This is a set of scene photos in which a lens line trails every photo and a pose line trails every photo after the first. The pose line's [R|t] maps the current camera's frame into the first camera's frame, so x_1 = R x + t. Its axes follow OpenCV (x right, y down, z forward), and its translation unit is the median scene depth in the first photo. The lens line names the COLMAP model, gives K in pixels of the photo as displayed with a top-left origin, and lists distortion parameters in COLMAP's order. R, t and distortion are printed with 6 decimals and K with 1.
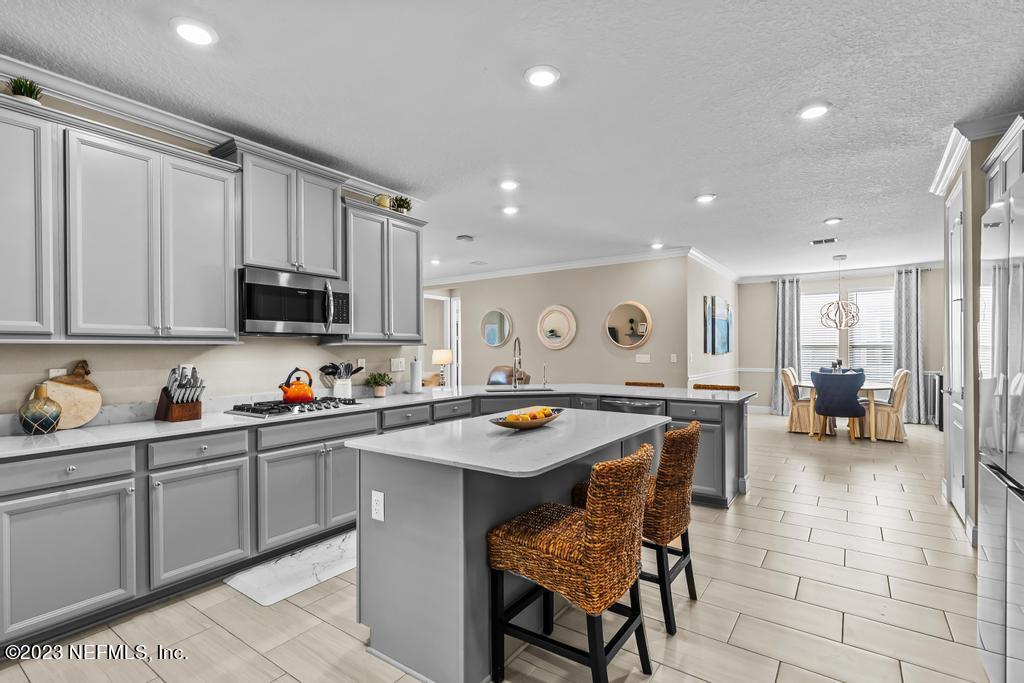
lens RADIAL K [[477.6, 0, 509.5], [0, 477.6, 351.4], [0, 0, 1]] dist [0.003285, 0.000115]
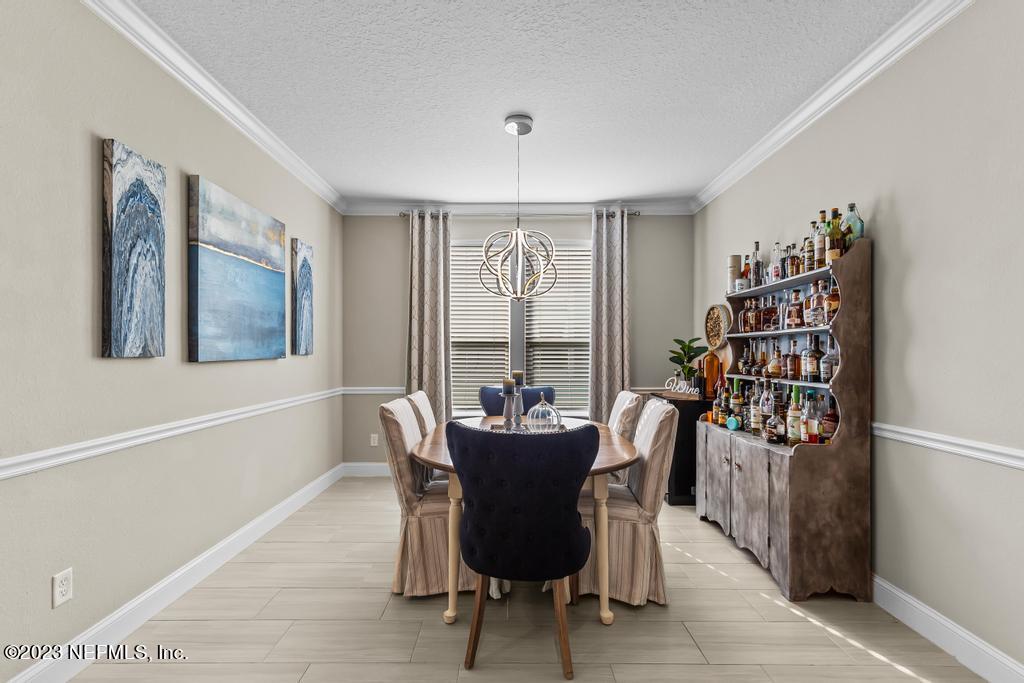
lens RADIAL K [[477.6, 0, 509.5], [0, 477.6, 351.4], [0, 0, 1]] dist [0.003285, 0.000115]
pose [[0.816083, 0.002577, 0.577929, 0.949346], [0.001225, 0.999980, -0.006188, 0.001388], [-0.577933, 0.005758, 0.816064, 1.421291]]
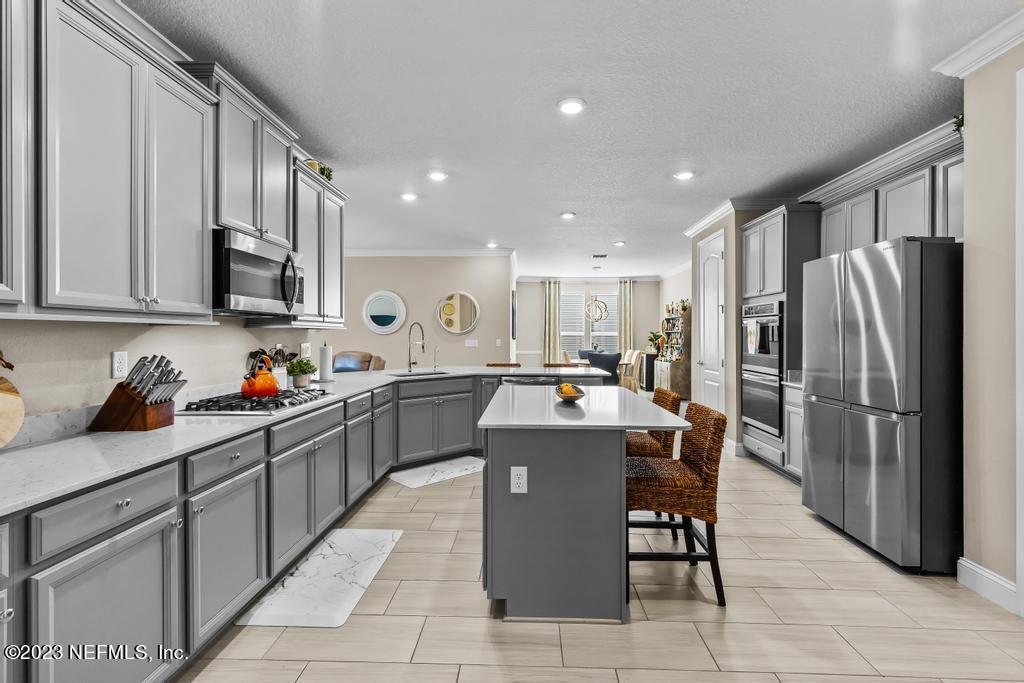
lens RADIAL K [[459.7, 0, 513.5], [0, 459.7, 336.8], [0, 0, 1]] dist [-0.000381, -0.000020]
pose [[0.836204, 0.003307, 0.548409, -0.467163], [-0.002610, 0.999994, -0.002051, 0.003947], [-0.548413, 0.000284, 0.836208, 0.084319]]
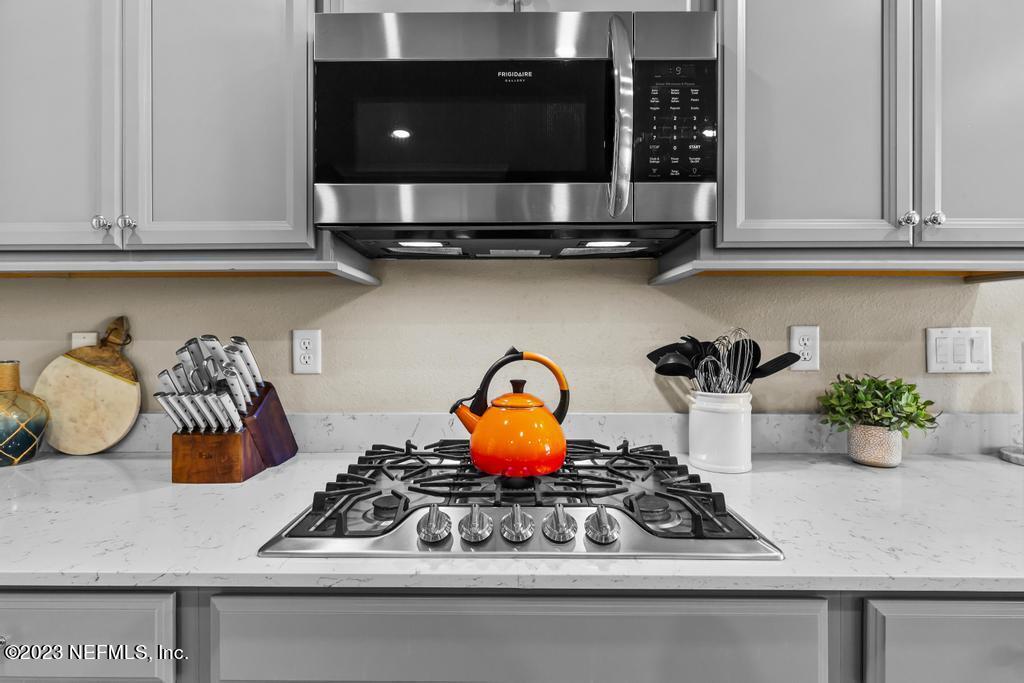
lens RADIAL K [[475.0, 0, 512.0], [0, 475.0, 331.4], [0, 0, 1]] dist [-0.001207, -0.000271]
pose [[0.572217, 0.010981, -0.820029, -0.187713], [-0.006414, 0.999940, 0.008915, 0.019191], [0.820077, 0.000158, 0.572253, 0.753115]]
